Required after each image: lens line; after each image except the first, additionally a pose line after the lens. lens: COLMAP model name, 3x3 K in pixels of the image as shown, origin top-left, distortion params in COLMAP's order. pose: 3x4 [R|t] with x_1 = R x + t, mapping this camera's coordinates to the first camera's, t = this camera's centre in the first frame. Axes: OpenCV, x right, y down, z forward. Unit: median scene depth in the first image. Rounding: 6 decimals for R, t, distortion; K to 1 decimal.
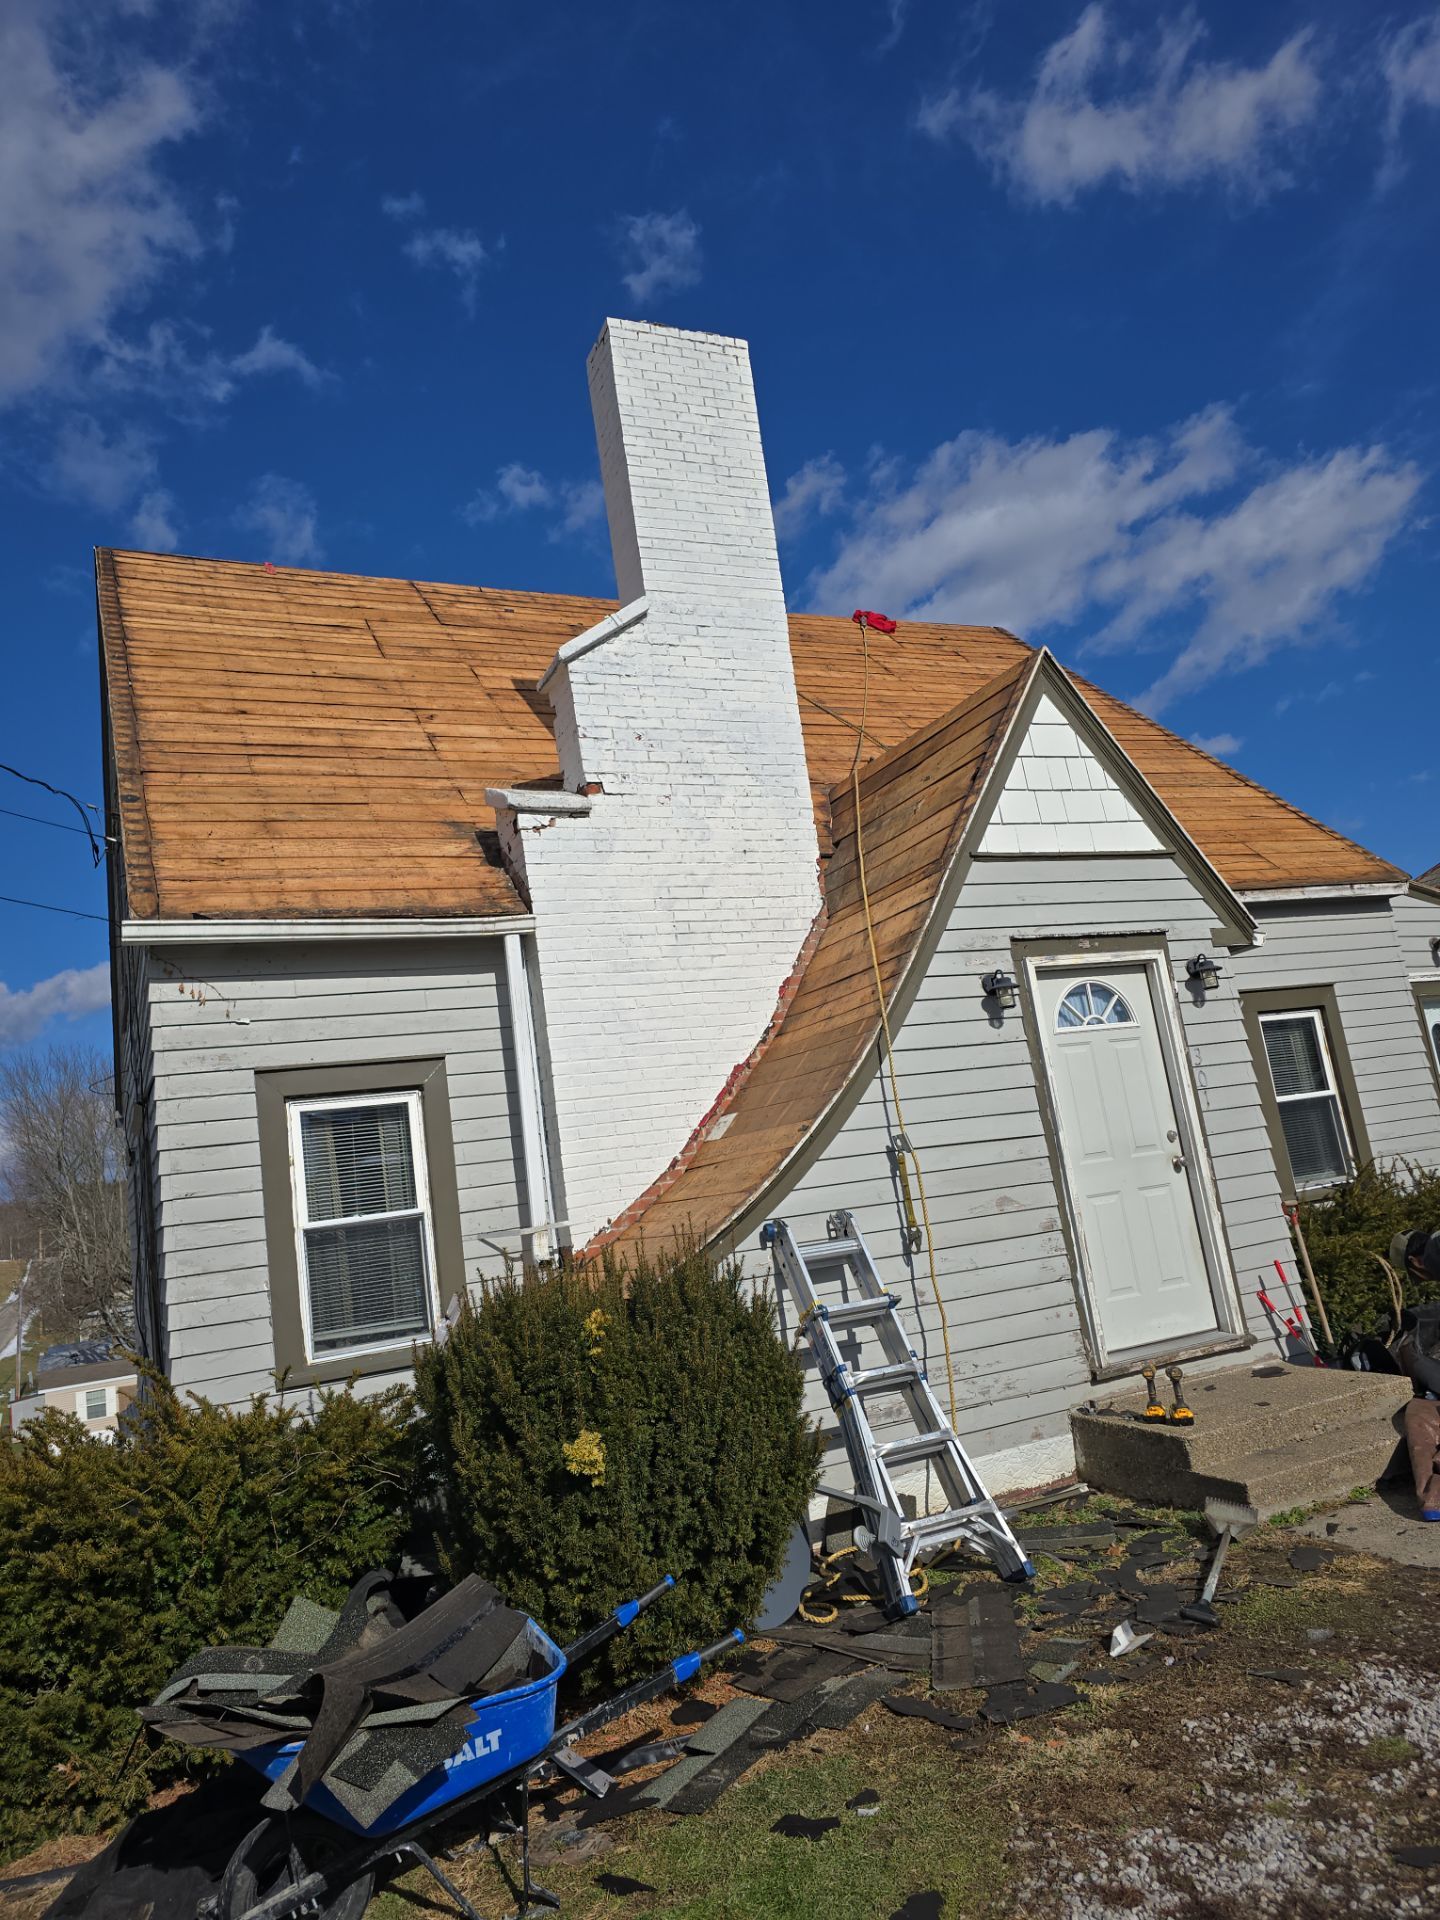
lens RADIAL K [[1315.7, 0, 712.1], [0, 1315.7, 958.7], [0, 0, 1]] dist [0.017968, -0.005980]
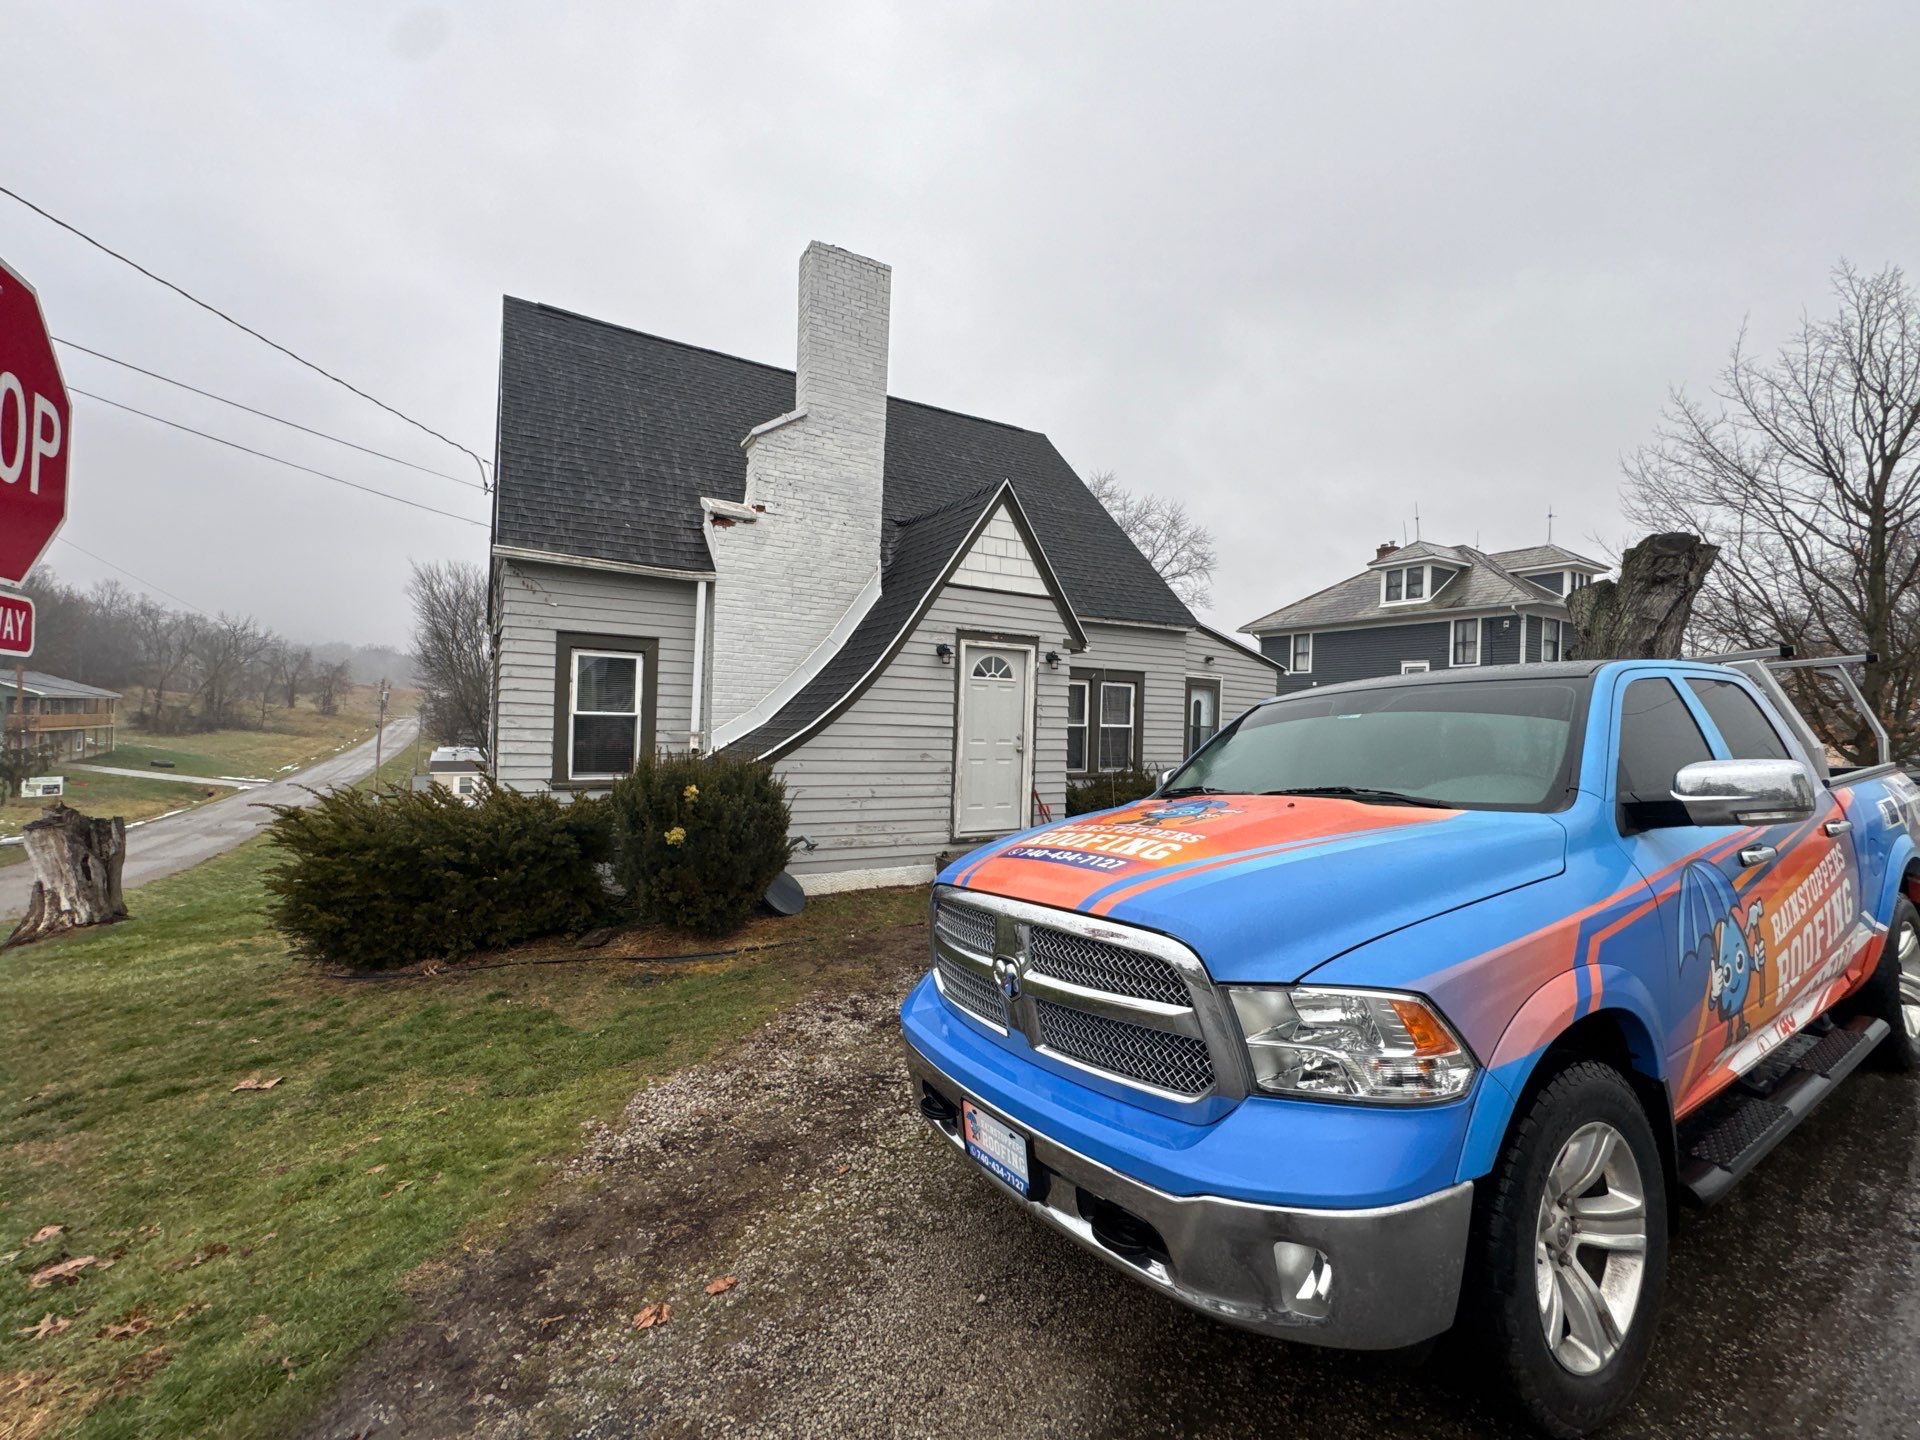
lens RADIAL K [[820.2, 0, 969.6], [0, 820.2, 726.6], [0, 0, 1]] dist [-0.031988, -0.000140]
pose [[0.979483, 0.159417, 0.123287, 0.113829], [-0.178743, 0.969776, 0.166087, -0.079169], [-0.093084, -0.184716, 0.978374, -0.233991]]
